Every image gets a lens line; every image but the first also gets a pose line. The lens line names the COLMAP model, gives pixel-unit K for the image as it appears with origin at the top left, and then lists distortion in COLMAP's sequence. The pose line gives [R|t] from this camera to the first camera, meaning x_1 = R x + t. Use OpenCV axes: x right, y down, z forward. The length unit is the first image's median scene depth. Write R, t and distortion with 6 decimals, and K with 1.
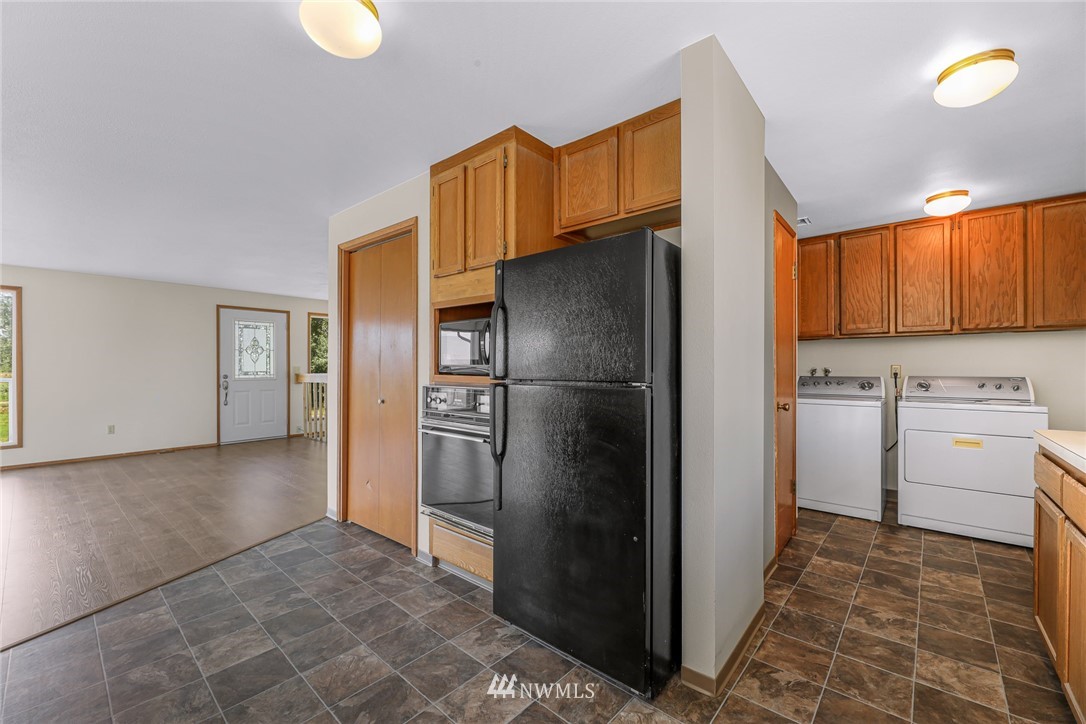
lens RADIAL K [[436.6, 0, 545.3], [0, 436.6, 366.6], [0, 0, 1]] dist [0.002661, -0.003438]
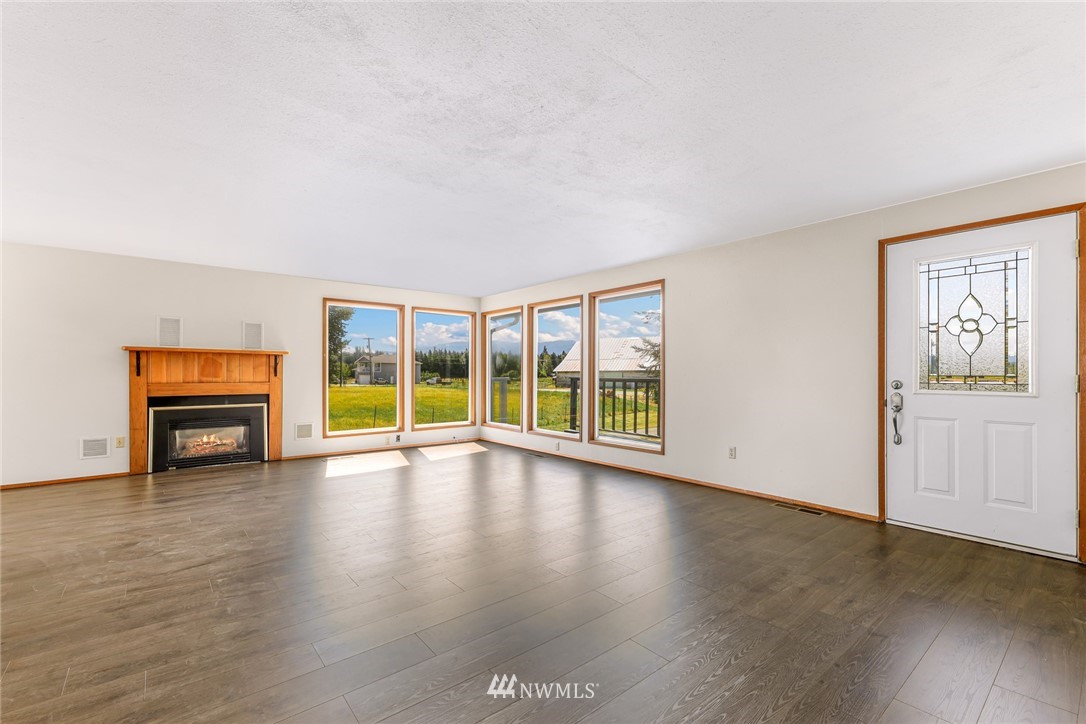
lens RADIAL K [[485.6, 0, 558.6], [0, 485.6, 369.2], [0, 0, 1]] dist [0.002944, -0.002783]
pose [[-0.170501, -0.008619, -0.985320, -0.374111], [-0.006003, 0.999952, -0.007708, 0.032921], [0.985339, 0.004601, -0.170545, 1.938998]]
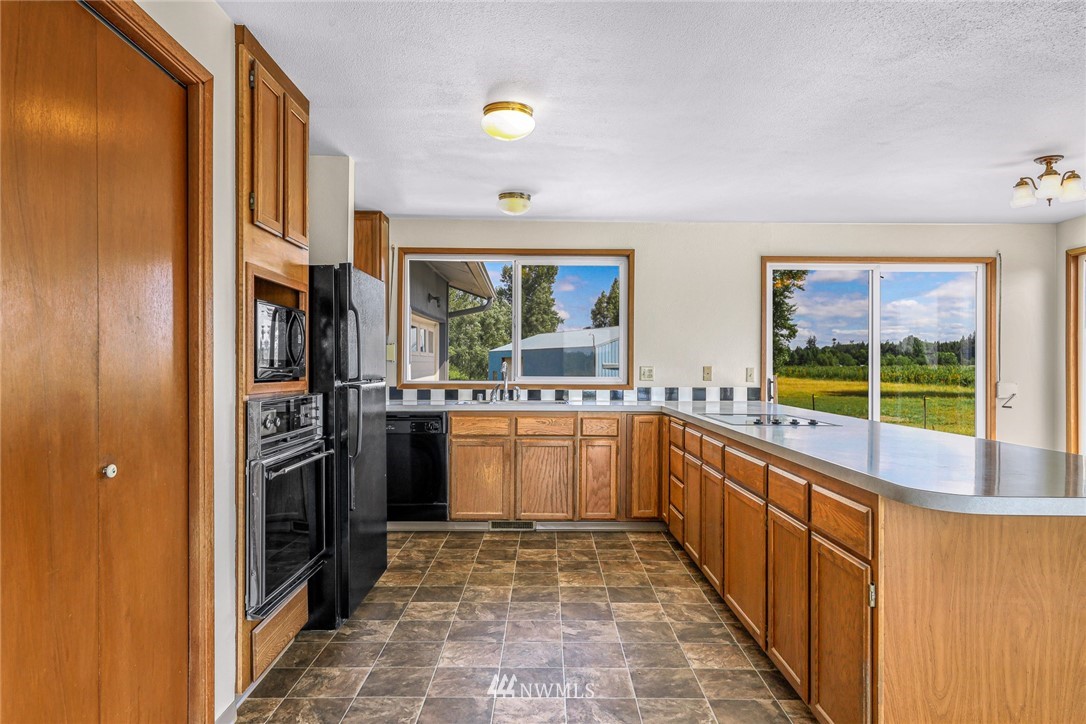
lens RADIAL K [[697.7, 0, 541.0], [0, 697.7, 362.2], [0, 0, 1]] dist [0.012703, -0.001943]
pose [[-0.656713, -0.000021, 0.754141, -1.268625], [-0.002989, 0.999992, -0.002576, -0.009326], [-0.754135, -0.003946, -0.656708, 1.364847]]
